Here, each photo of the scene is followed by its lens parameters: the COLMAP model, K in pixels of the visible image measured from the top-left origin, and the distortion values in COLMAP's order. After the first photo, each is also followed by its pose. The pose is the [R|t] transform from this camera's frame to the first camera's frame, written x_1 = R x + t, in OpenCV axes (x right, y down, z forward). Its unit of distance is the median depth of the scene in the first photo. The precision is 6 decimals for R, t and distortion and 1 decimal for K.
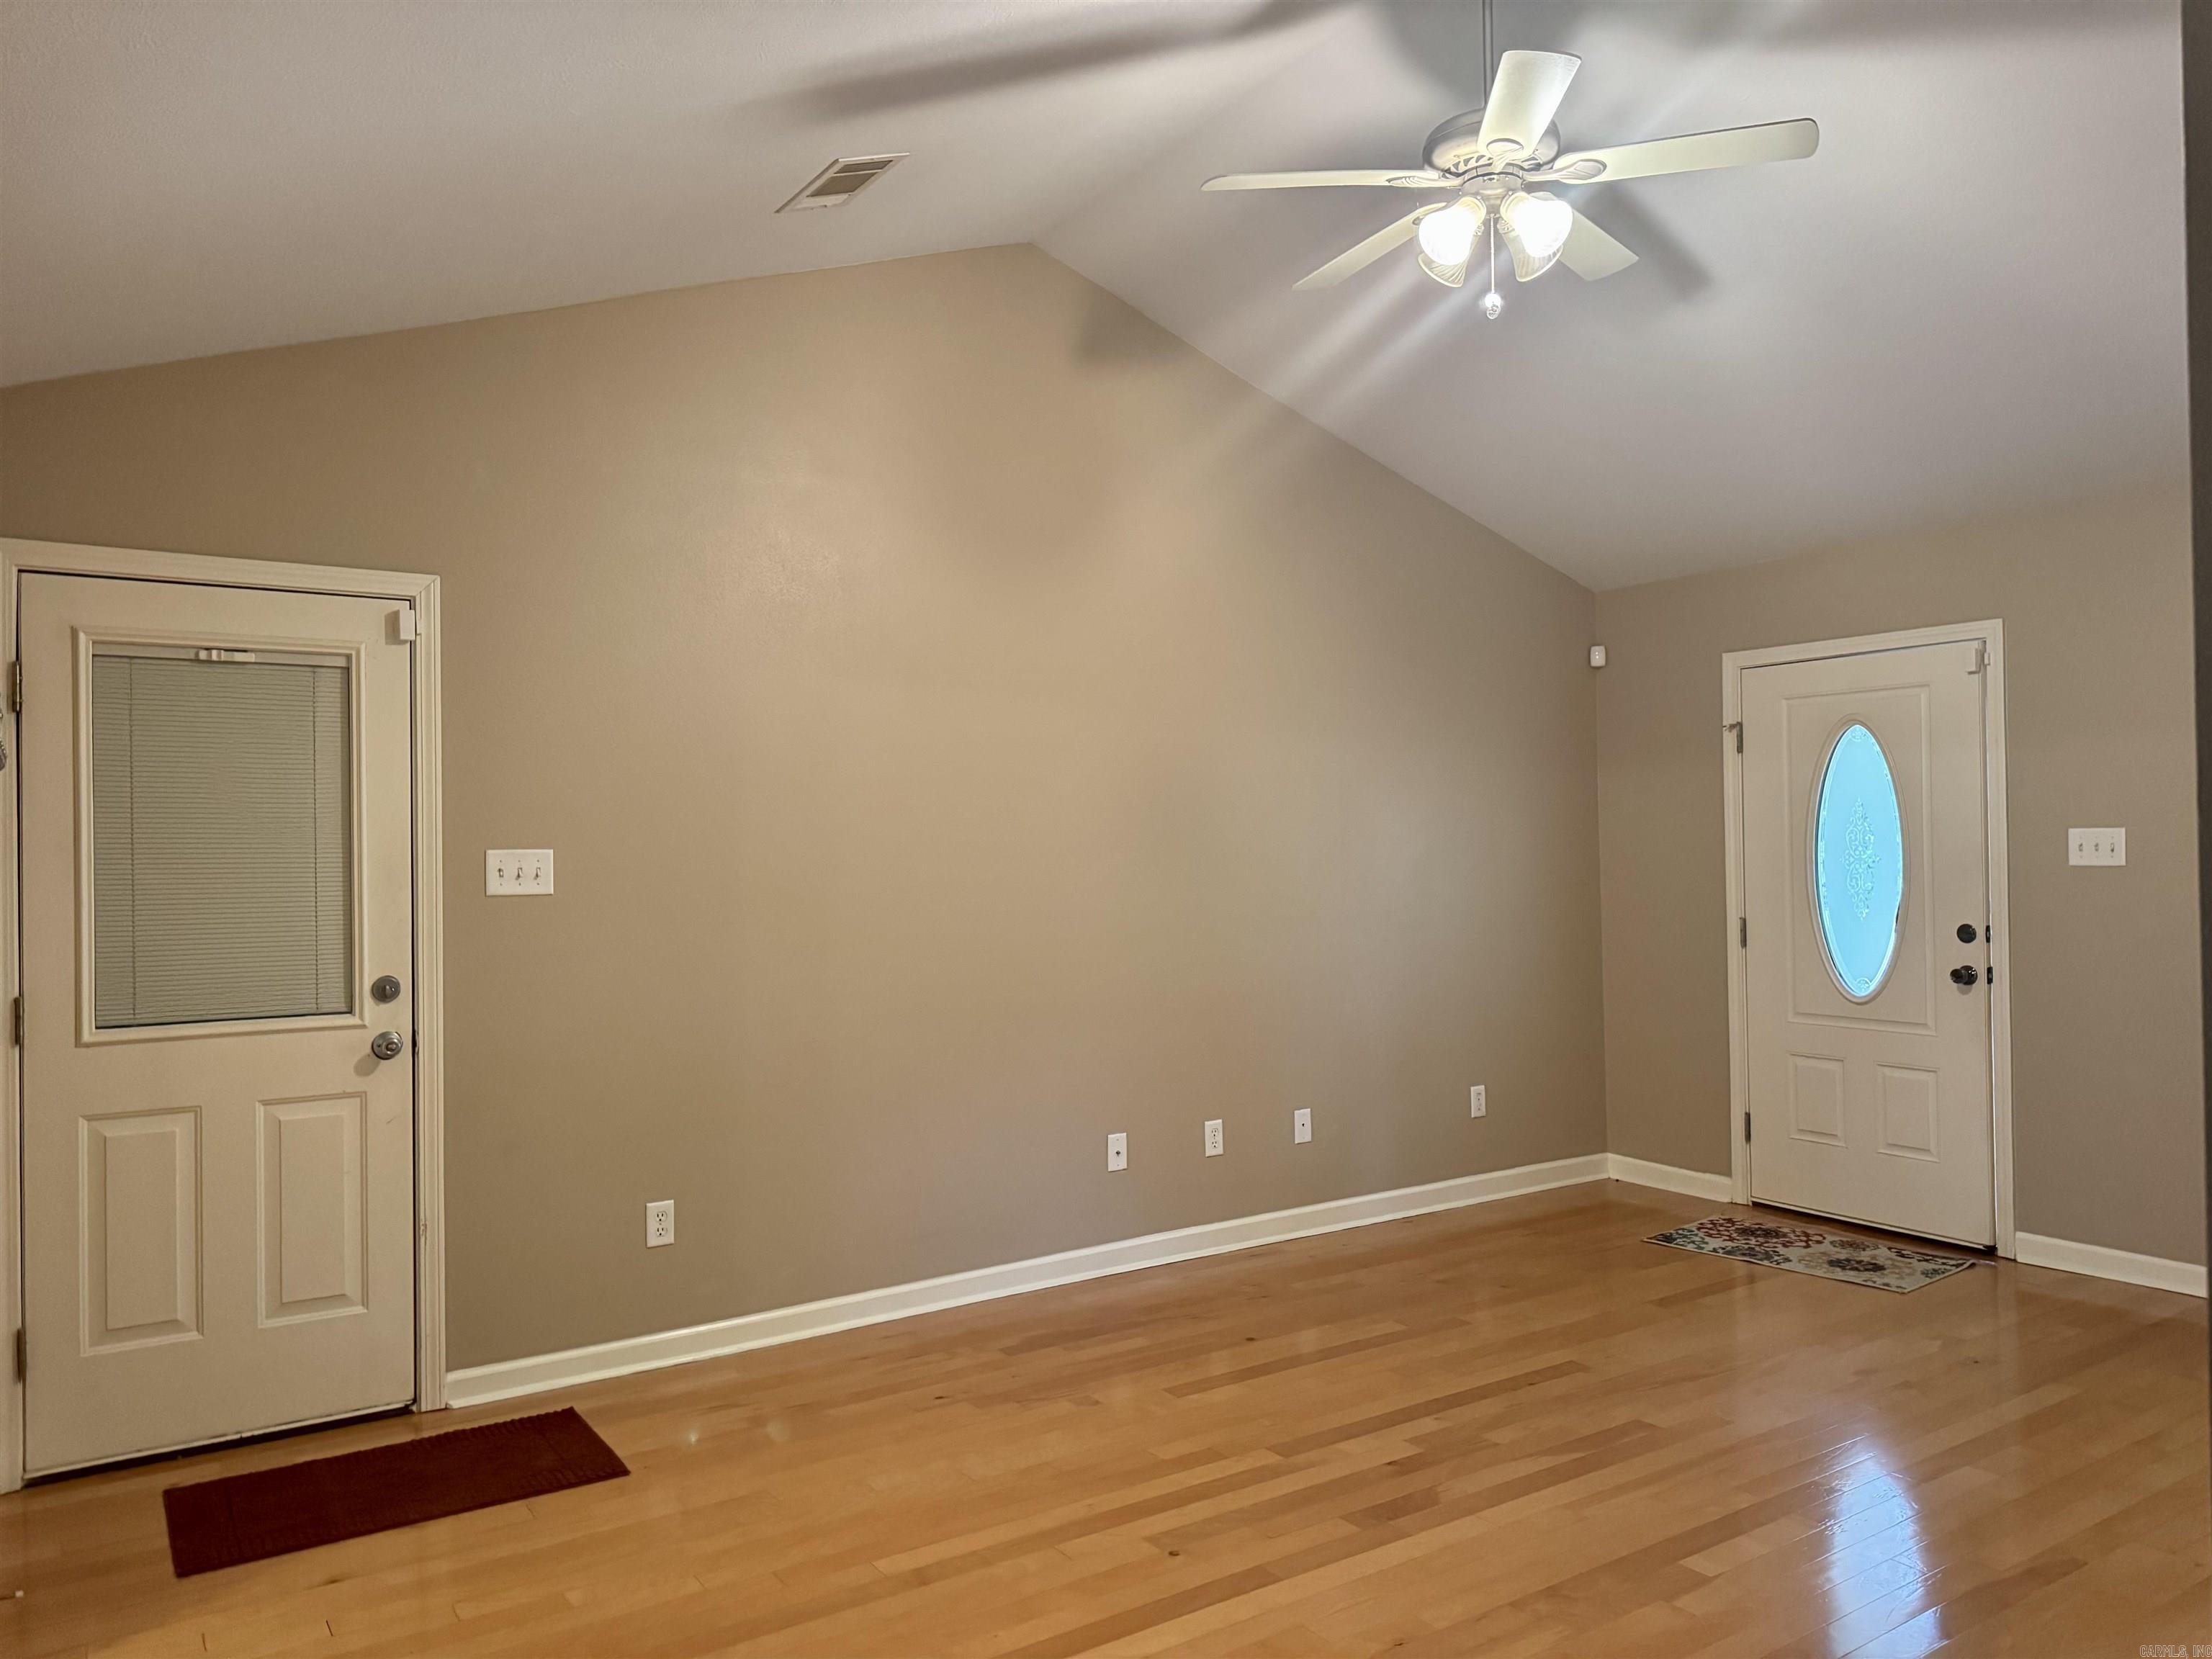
lens RADIAL K [[1587.6, 0, 1106.0], [0, 1587.6, 829.5], [0, 0, 1]] dist [0.051828, -0.081396]
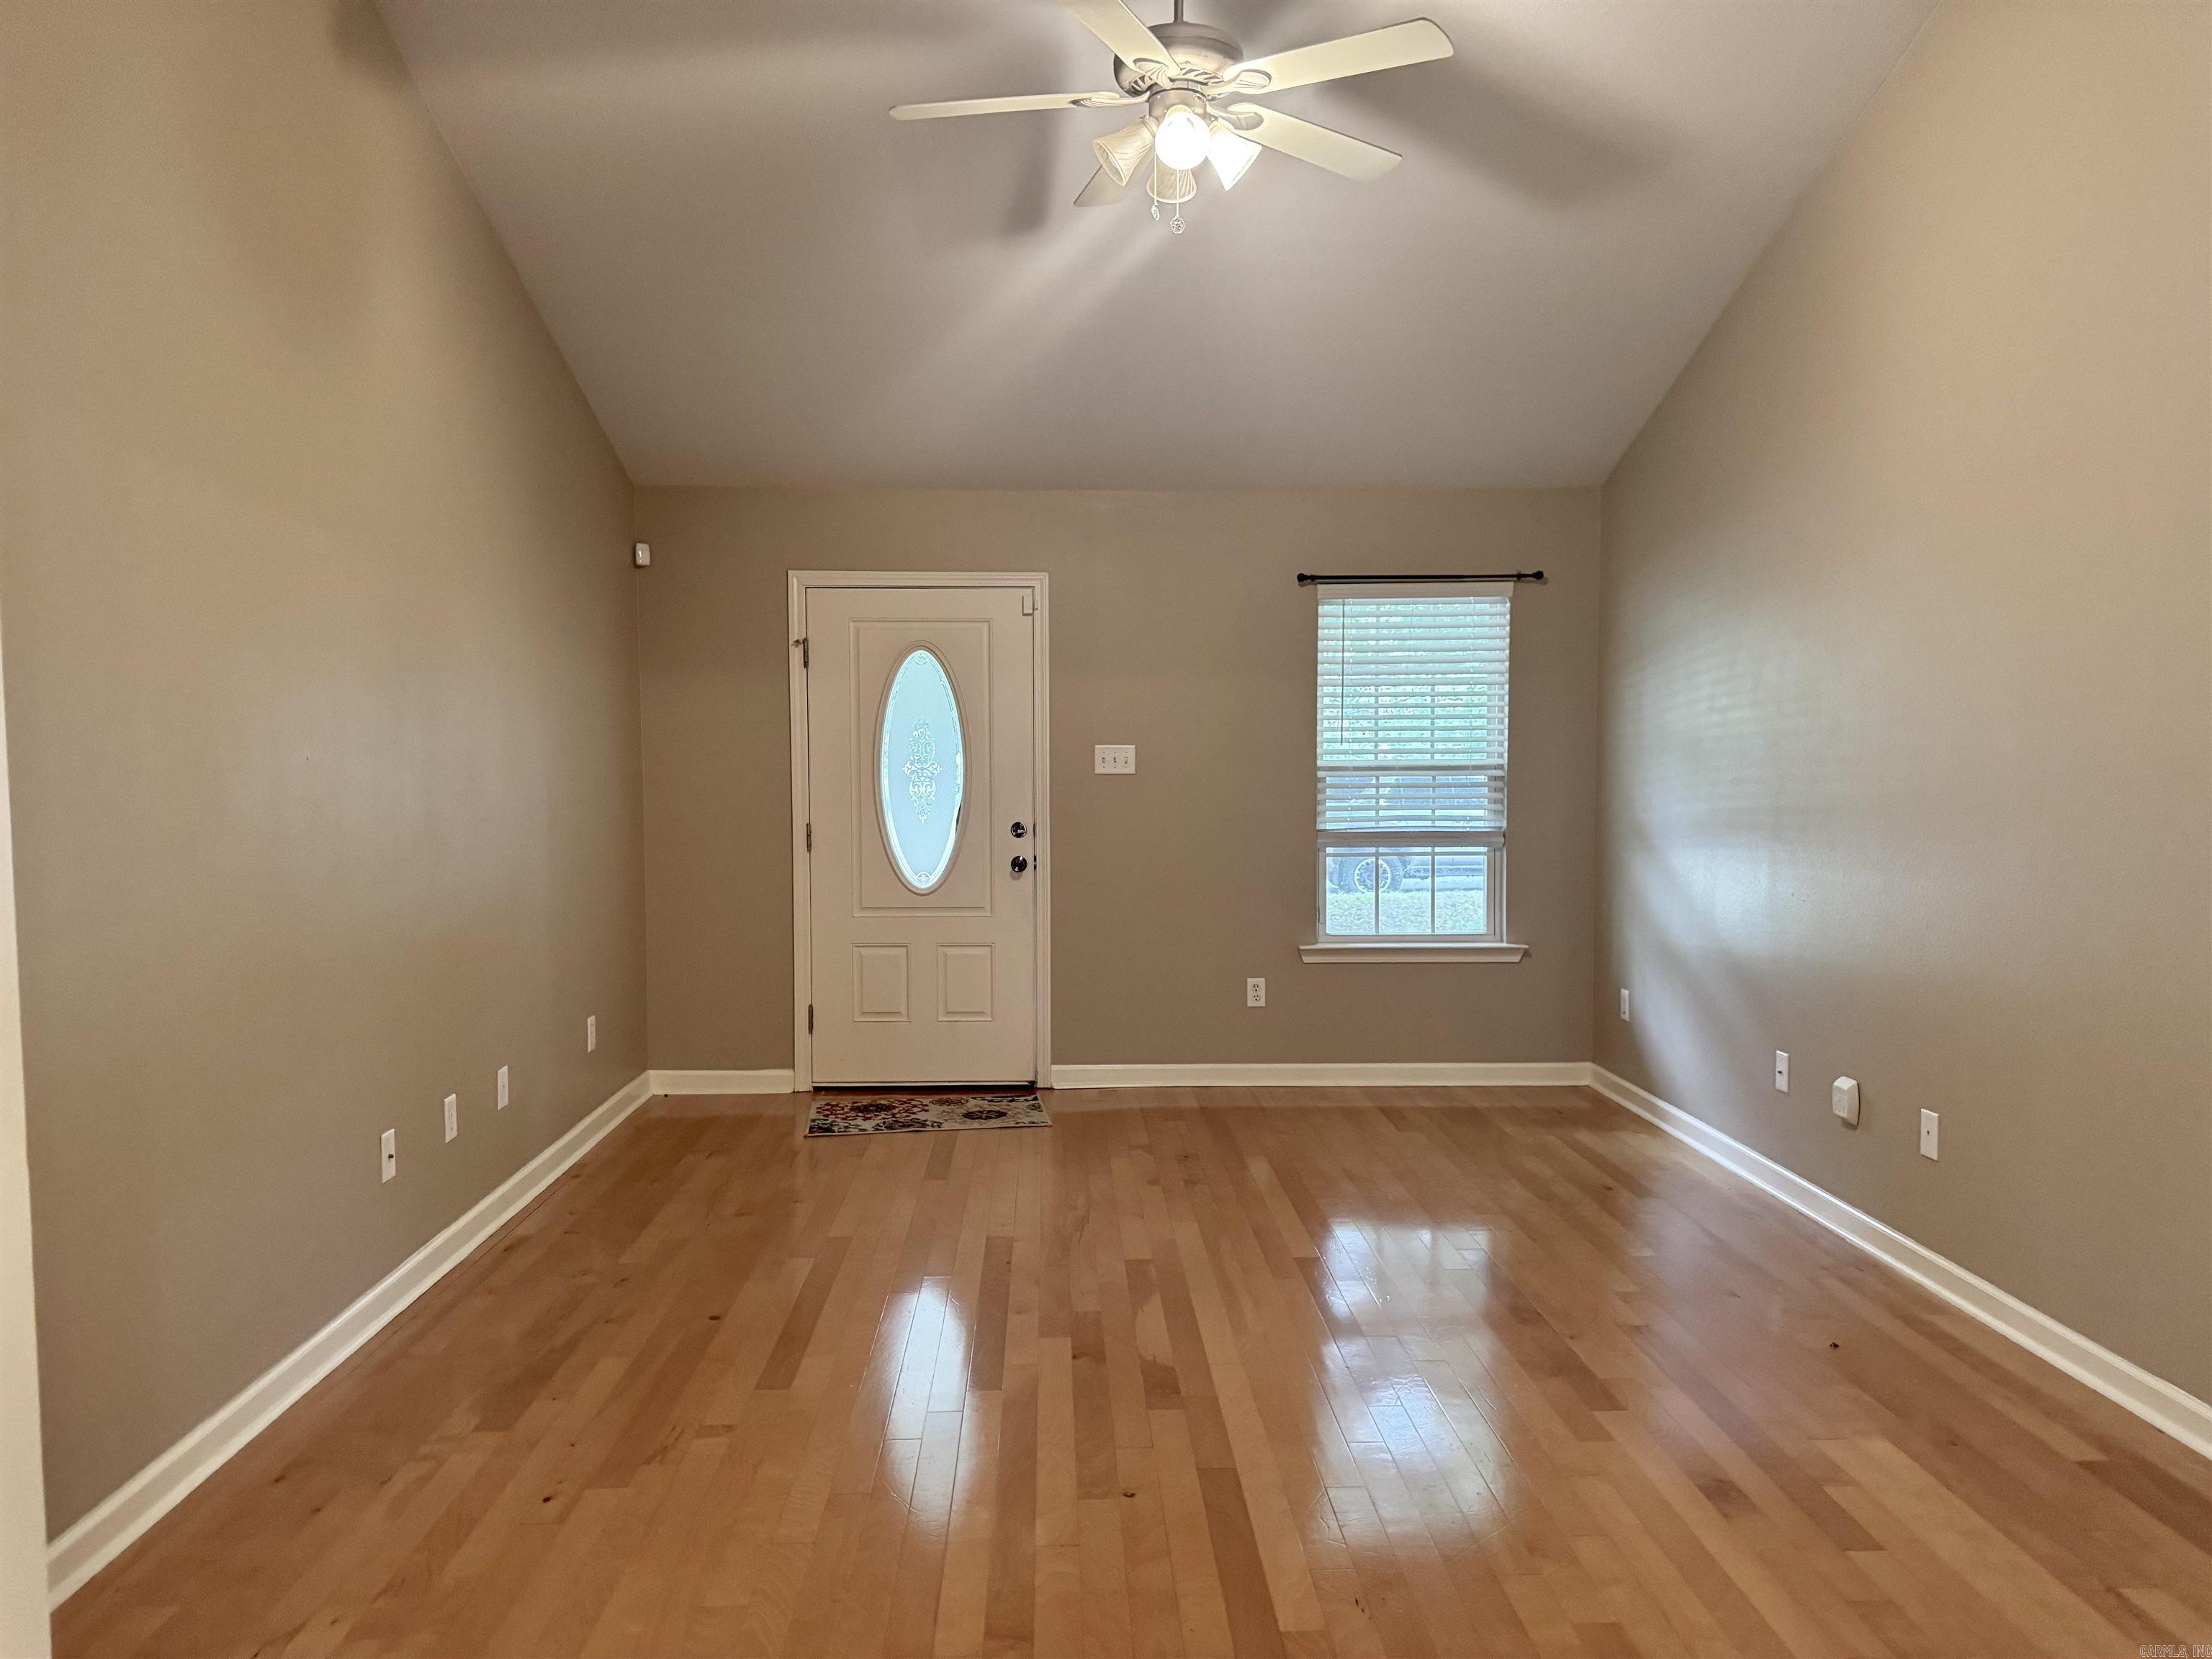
lens RADIAL K [[1572.8, 0, 1106.0], [0, 1572.8, 829.5], [0, 0, 1]] dist [0.108790, -0.175763]
pose [[0.510878, -0.024760, 0.859297, -0.482403], [-0.013895, 0.999217, 0.037053, 0.020674], [-0.859541, -0.030869, 0.510134, 0.353630]]
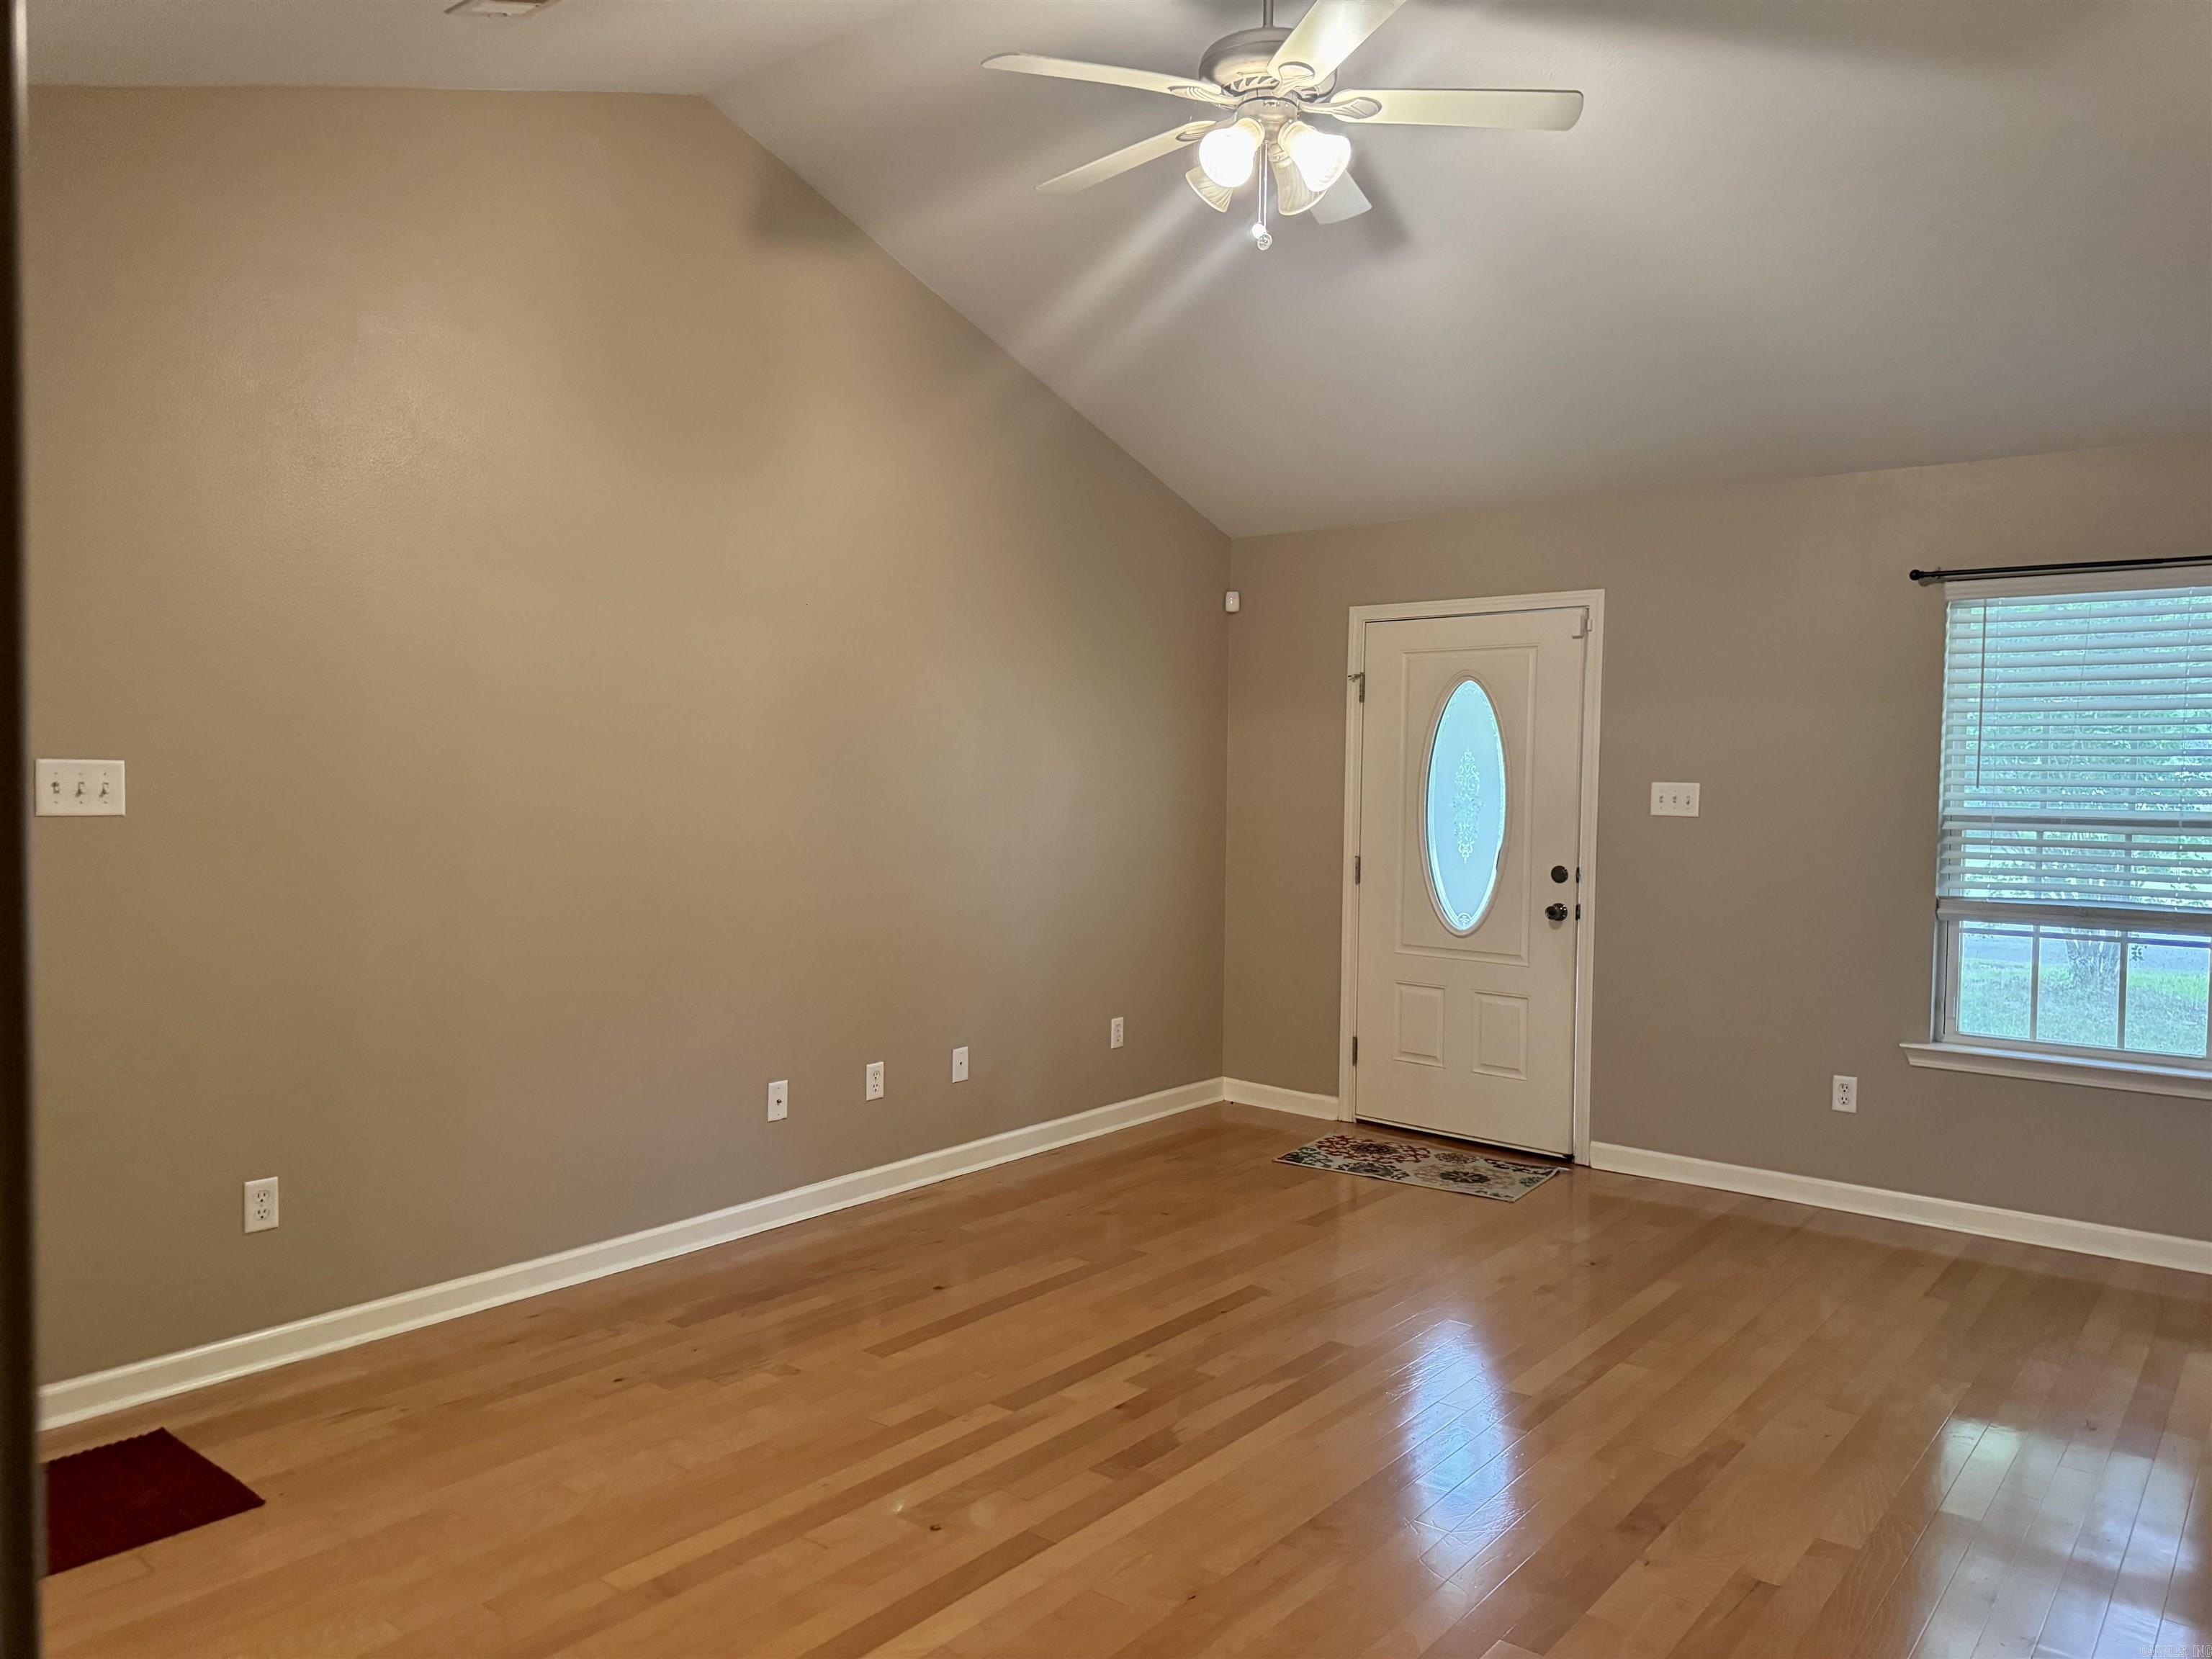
lens RADIAL K [[1572.8, 0, 1106.0], [0, 1572.8, 829.5], [0, 0, 1]] dist [0.108790, -0.175763]
pose [[0.952321, 0.017958, 0.304568, -0.100489], [-0.032354, 0.998581, 0.042288, -0.002394], [-0.303376, -0.050126, 0.951551, 0.058091]]
